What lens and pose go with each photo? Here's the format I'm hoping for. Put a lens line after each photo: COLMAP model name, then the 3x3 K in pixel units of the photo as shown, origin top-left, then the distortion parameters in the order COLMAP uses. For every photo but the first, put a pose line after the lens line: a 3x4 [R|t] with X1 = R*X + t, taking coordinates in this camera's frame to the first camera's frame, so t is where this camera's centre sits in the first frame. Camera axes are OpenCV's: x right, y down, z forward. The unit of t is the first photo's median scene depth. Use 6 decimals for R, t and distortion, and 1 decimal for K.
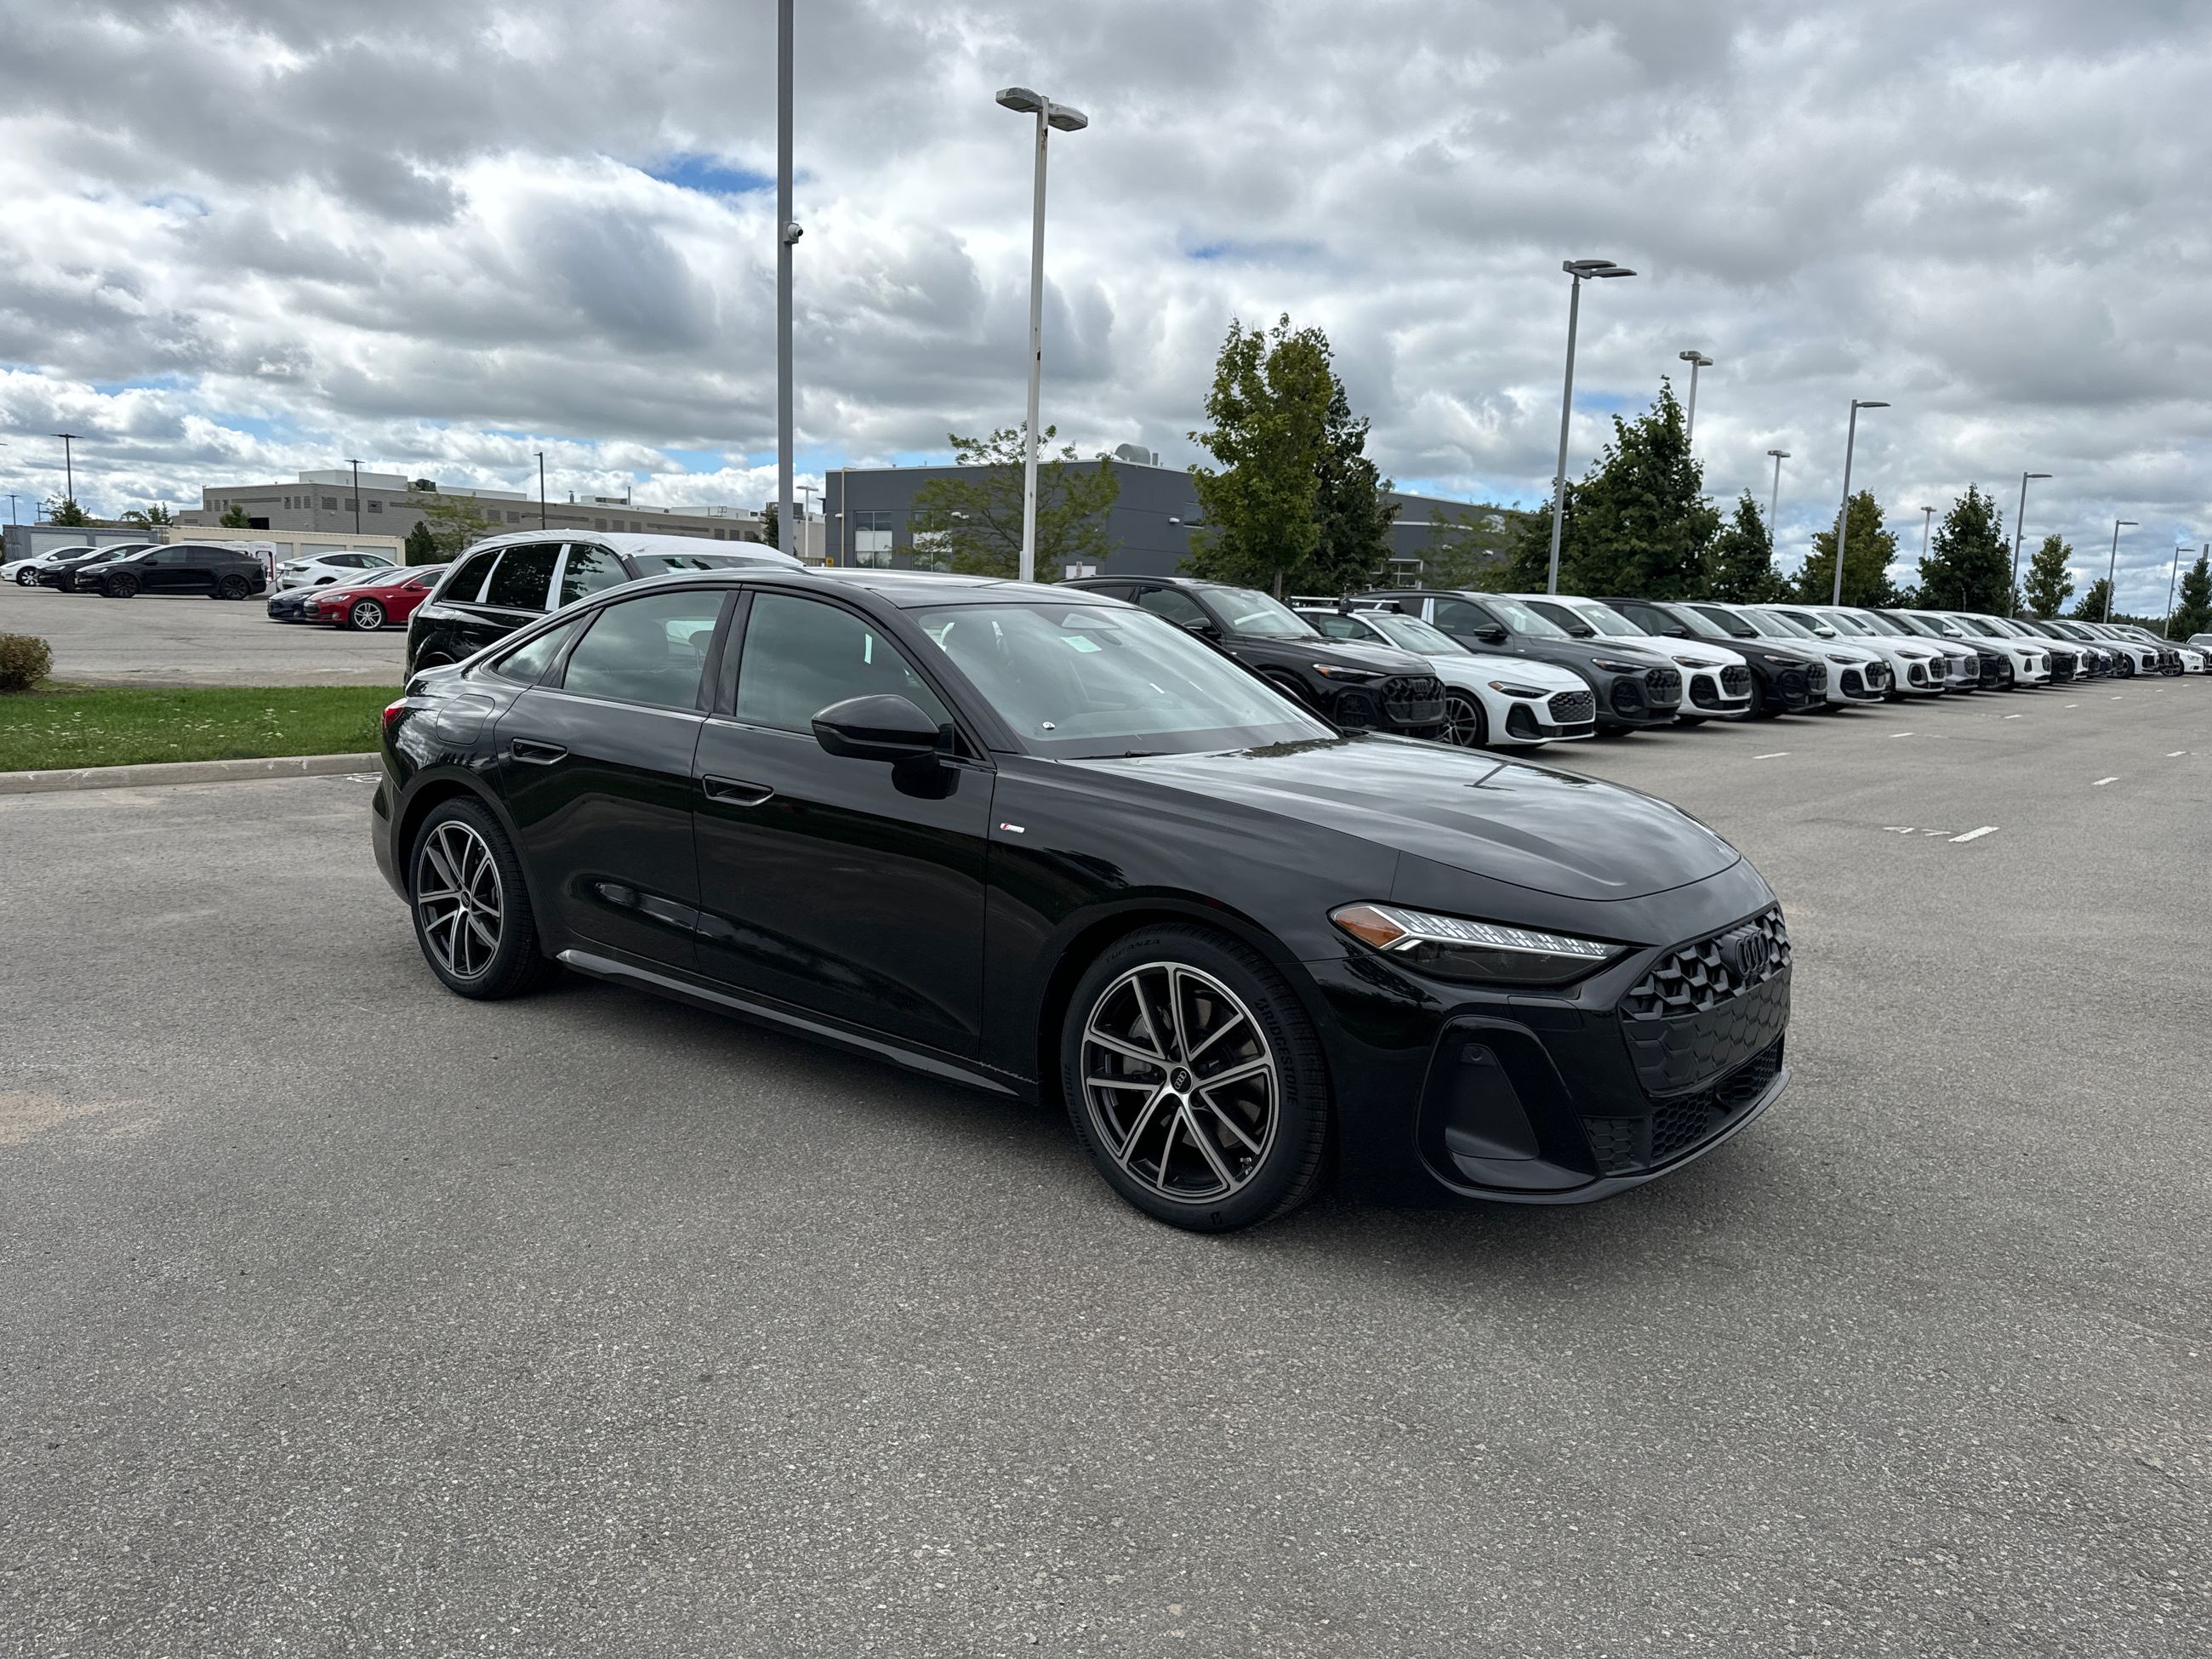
lens RADIAL K [[1552.1, 0, 1084.9], [0, 1552.1, 899.3], [0, 0, 1]] dist [0.039856, -0.048329]
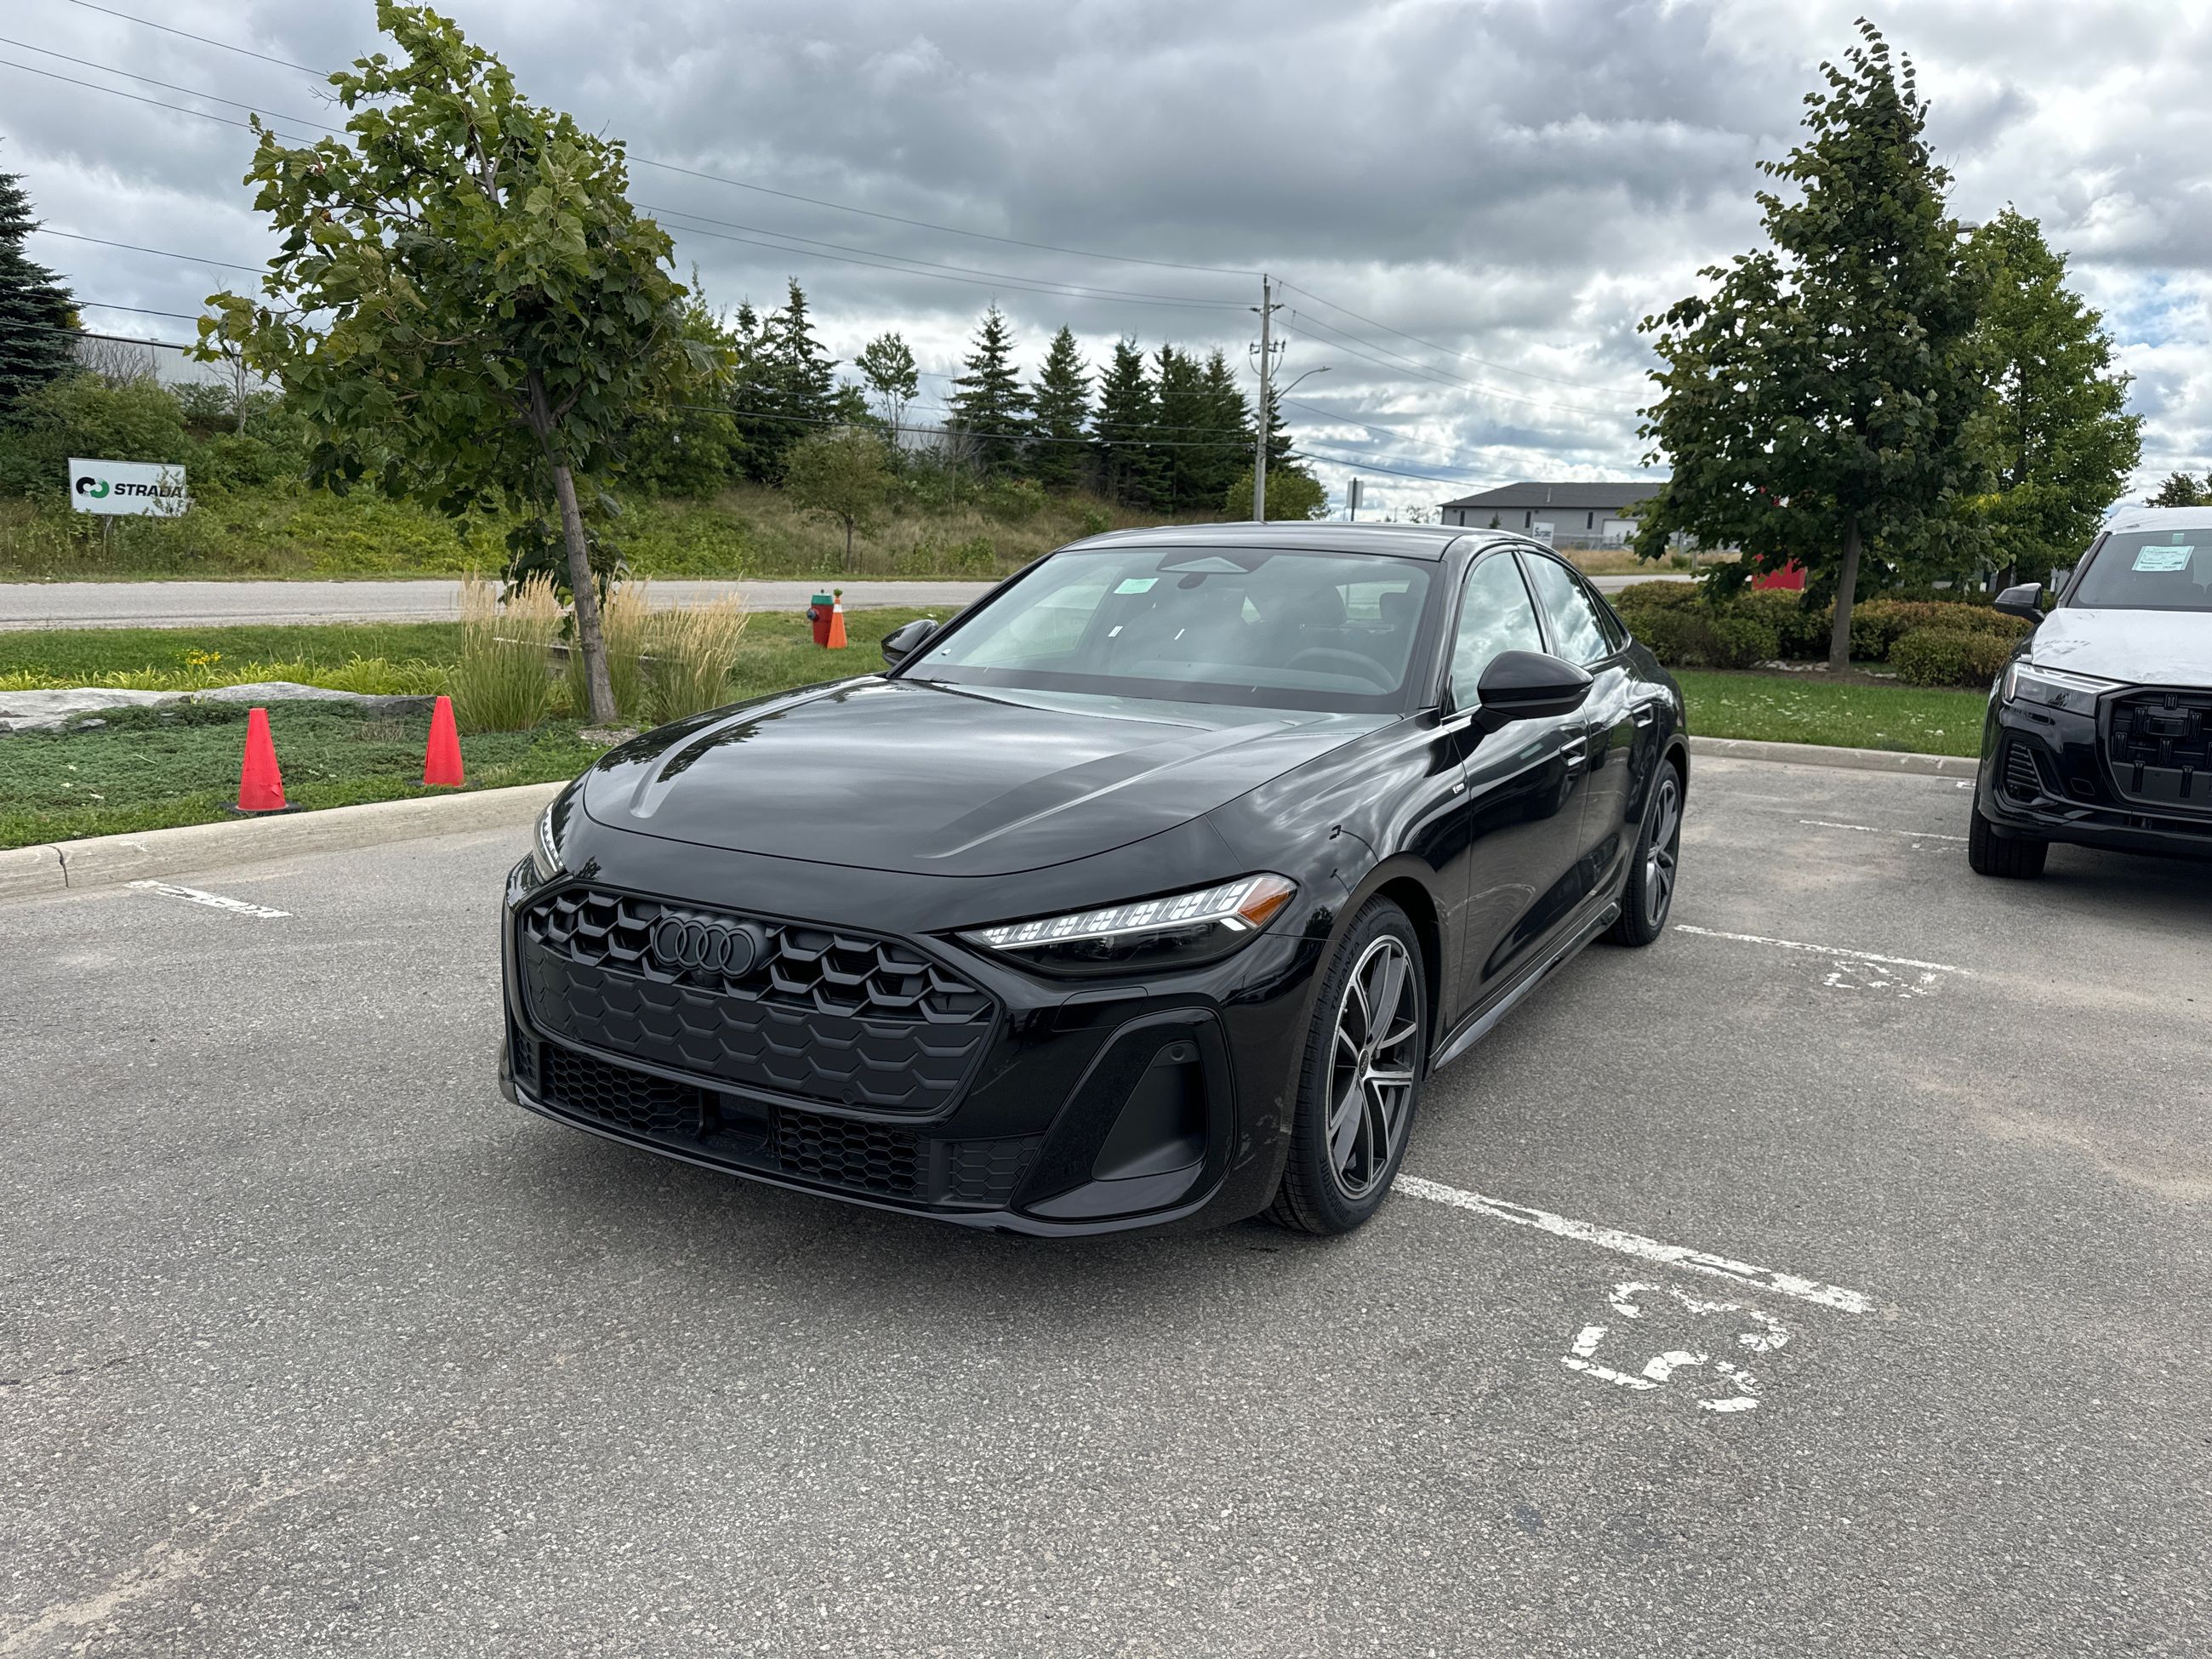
lens RADIAL K [[1552.1, 0, 1100.7], [0, 1552.1, 886.7], [0, 0, 1]] dist [0.039856, -0.048329]
pose [[0.156264, 0.180267, -0.971126, 0.086358], [-0.206107, 0.967511, 0.146431, -0.010710], [0.965972, 0.177274, 0.188341, 0.074061]]
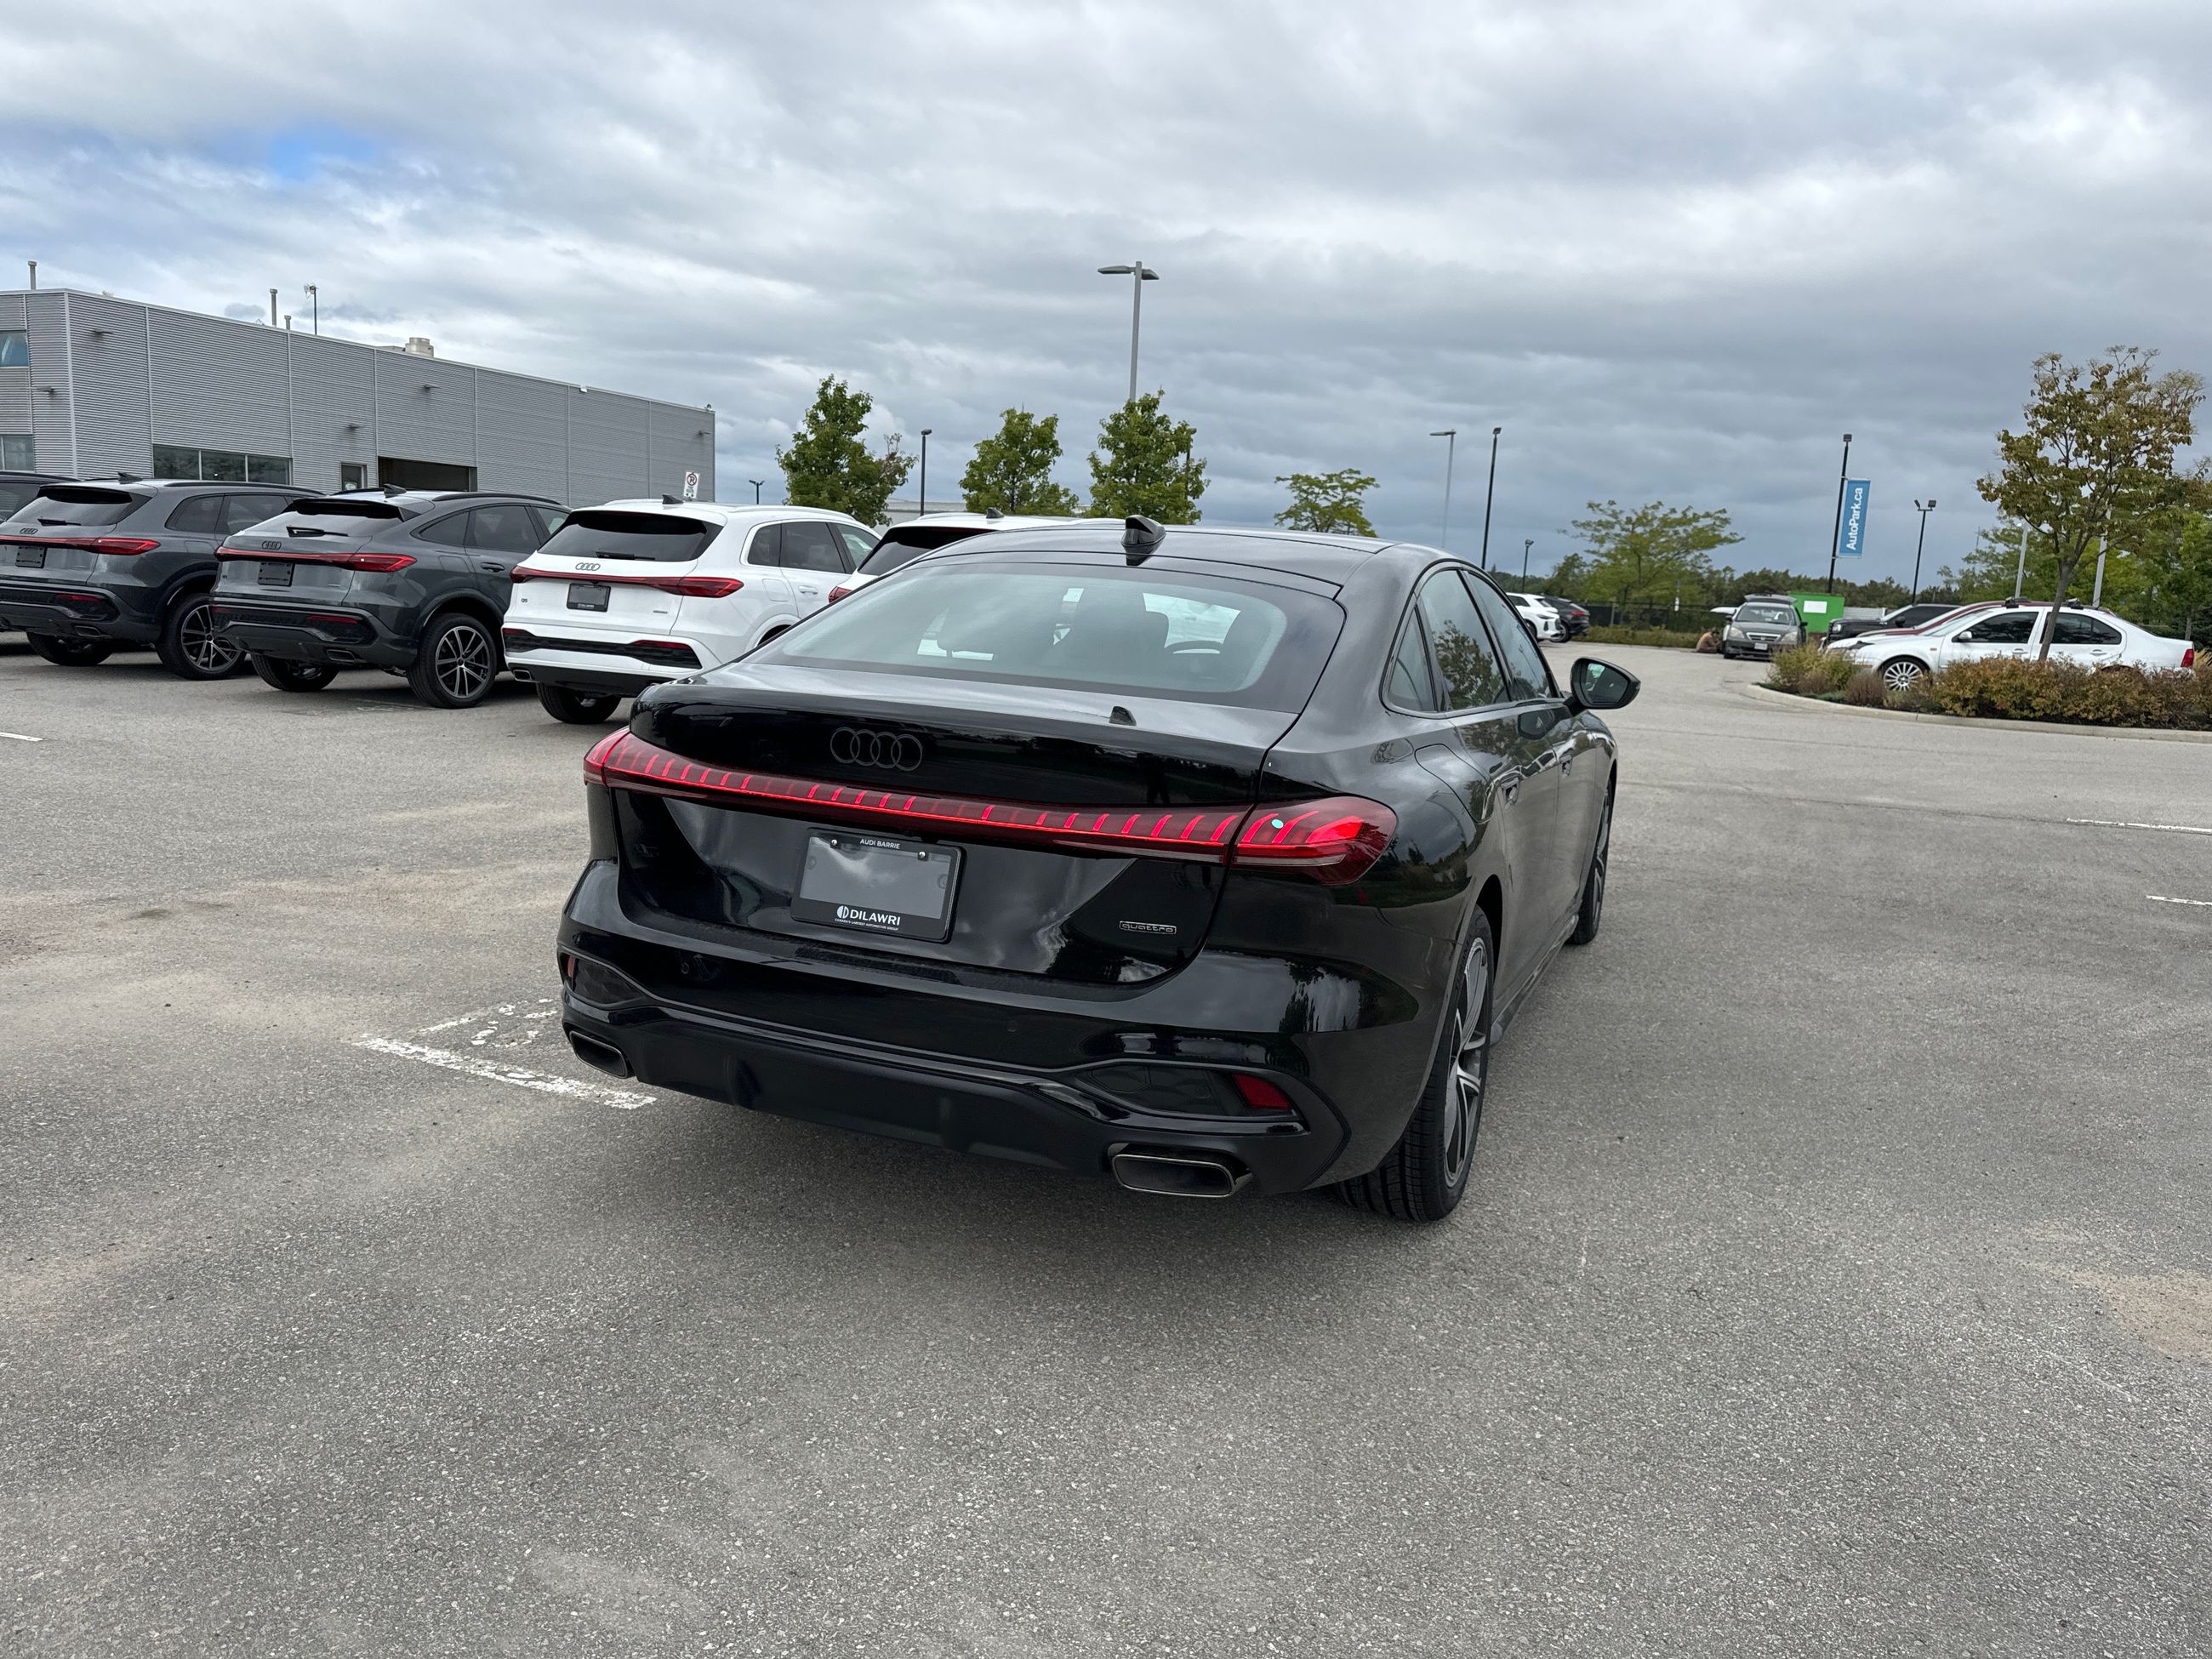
lens RADIAL K [[1552.1, 0, 1092.3], [0, 1552.1, 820.0], [0, 0, 1]] dist [0.039856, -0.048329]
pose [[-0.274092, -0.191919, 0.942359, -0.100144], [0.115441, 0.966234, 0.230359, -0.027607], [-0.954750, 0.171926, -0.242682, 0.136282]]
